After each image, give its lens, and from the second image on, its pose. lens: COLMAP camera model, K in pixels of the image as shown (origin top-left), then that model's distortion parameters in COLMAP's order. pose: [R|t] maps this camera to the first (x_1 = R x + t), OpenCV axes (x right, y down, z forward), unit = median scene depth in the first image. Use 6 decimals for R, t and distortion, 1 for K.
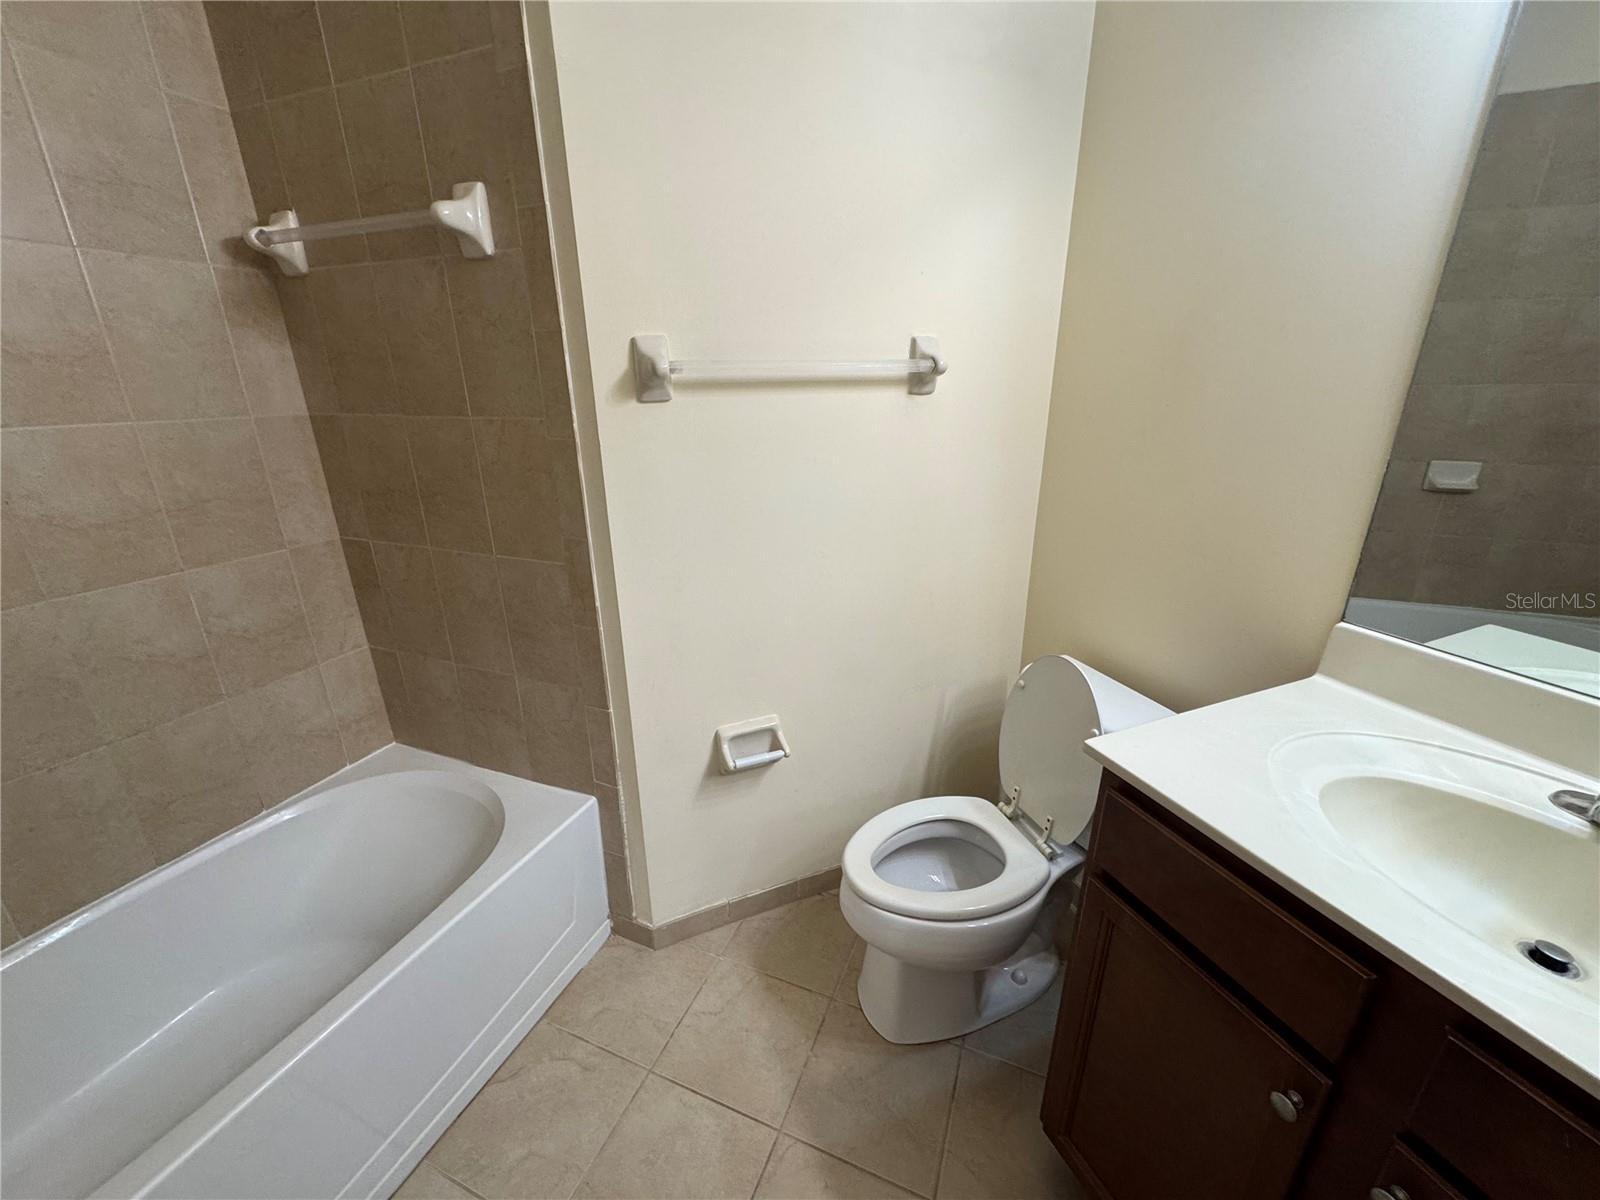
lens RADIAL K [[636.6, 0, 800.0], [0, 636.6, 600.0], [0, 0, 1]] dist [-0.002397, 0.000200]
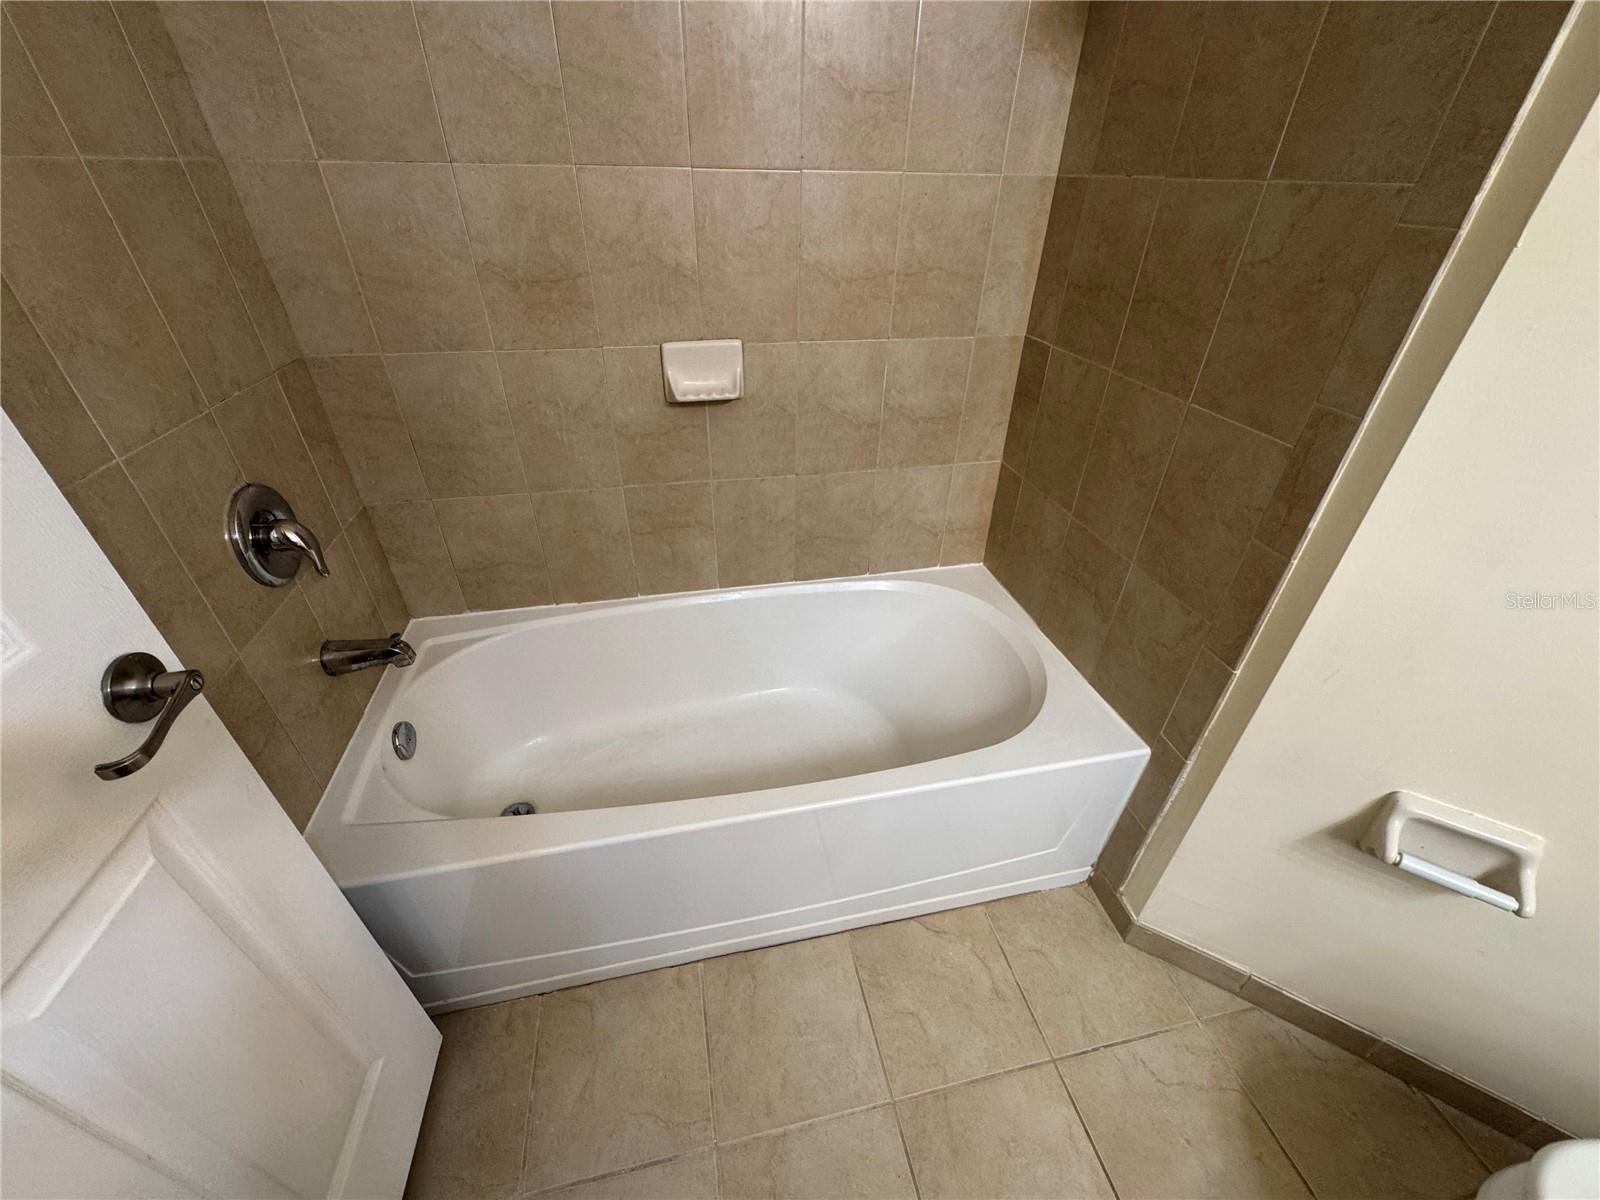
lens RADIAL K [[635.0, 0, 799.7], [0, 635.0, 597.2], [0, 0, 1]] dist [-0.001677, 0.000652]
pose [[0.565830, 0.473188, -0.675226, -0.141501], [-0.289503, 0.880807, 0.374656, -0.018203], [0.772026, -0.016512, 0.635376, 0.203799]]
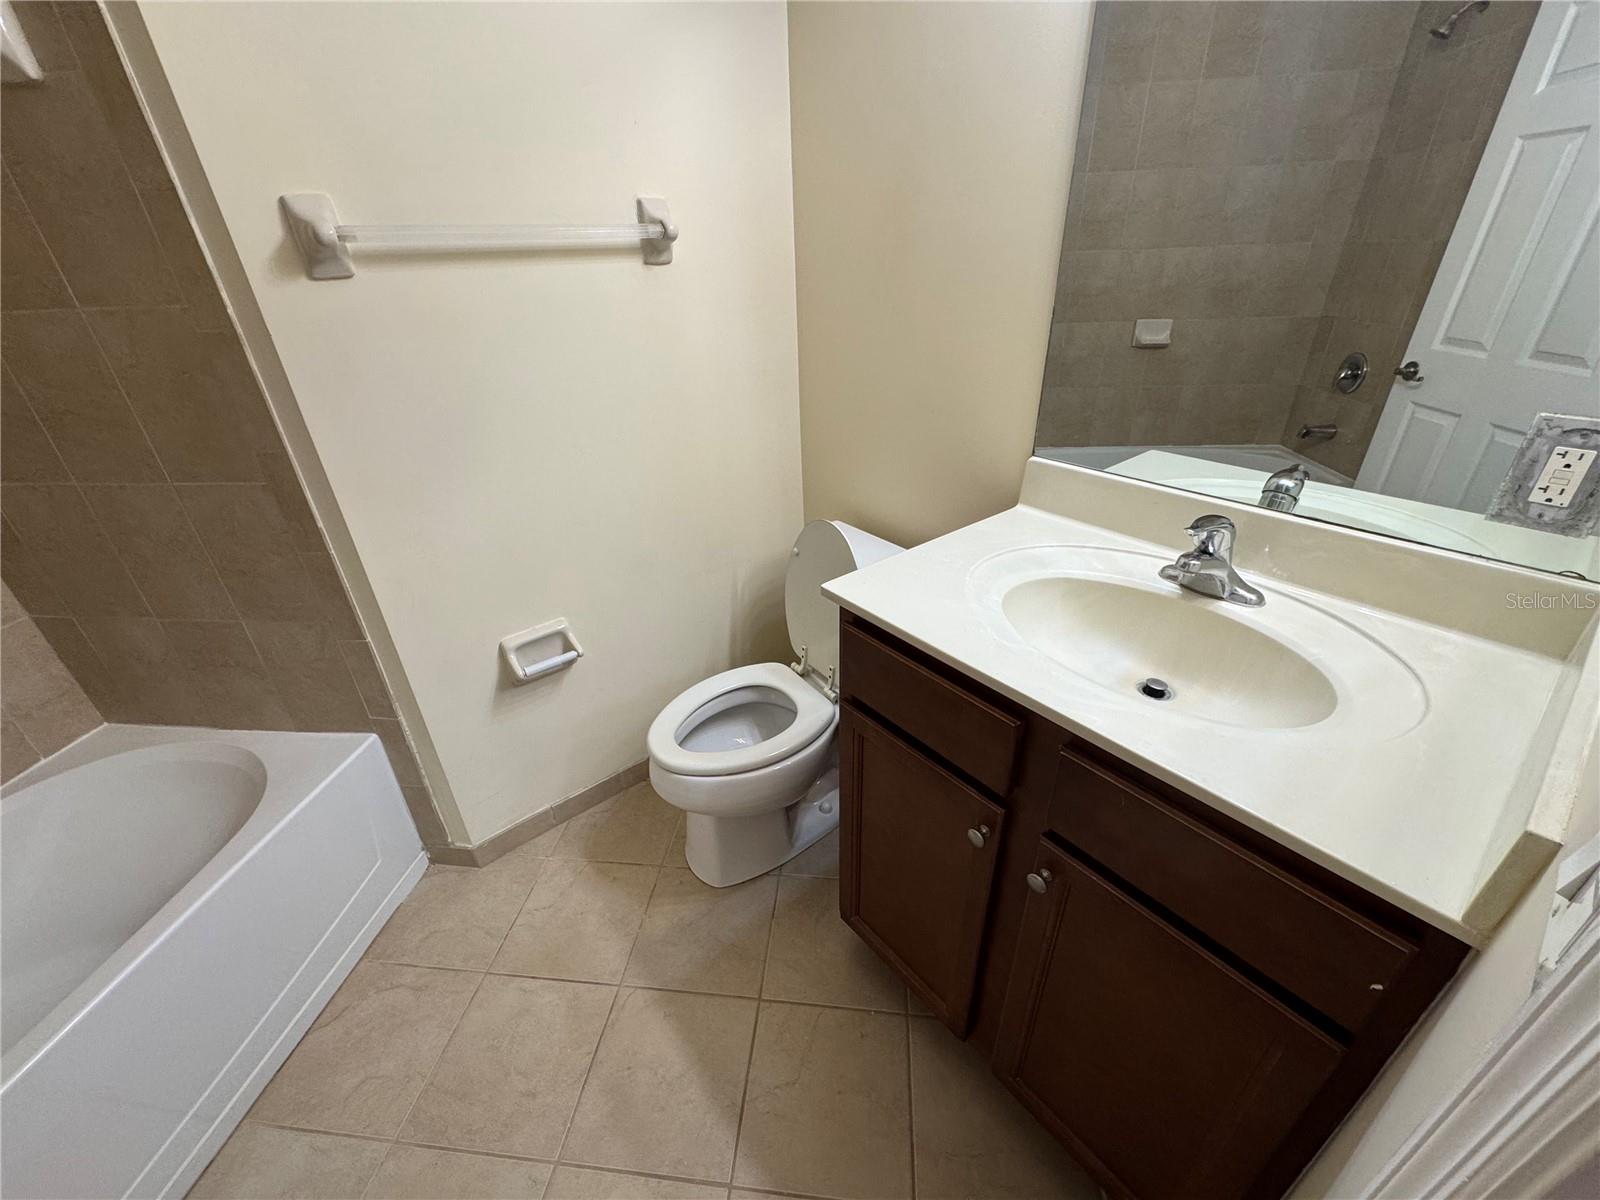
lens RADIAL K [[634.8, 0, 800.0], [0, 634.8, 600.0], [0, 0, 1]] dist [-0.002153, 0.000319]
pose [[0.959670, -0.152591, 0.236112, 0.094465], [0.115584, 0.979765, 0.163403, 0.039730], [-0.256269, -0.129522, 0.957889, -0.030321]]
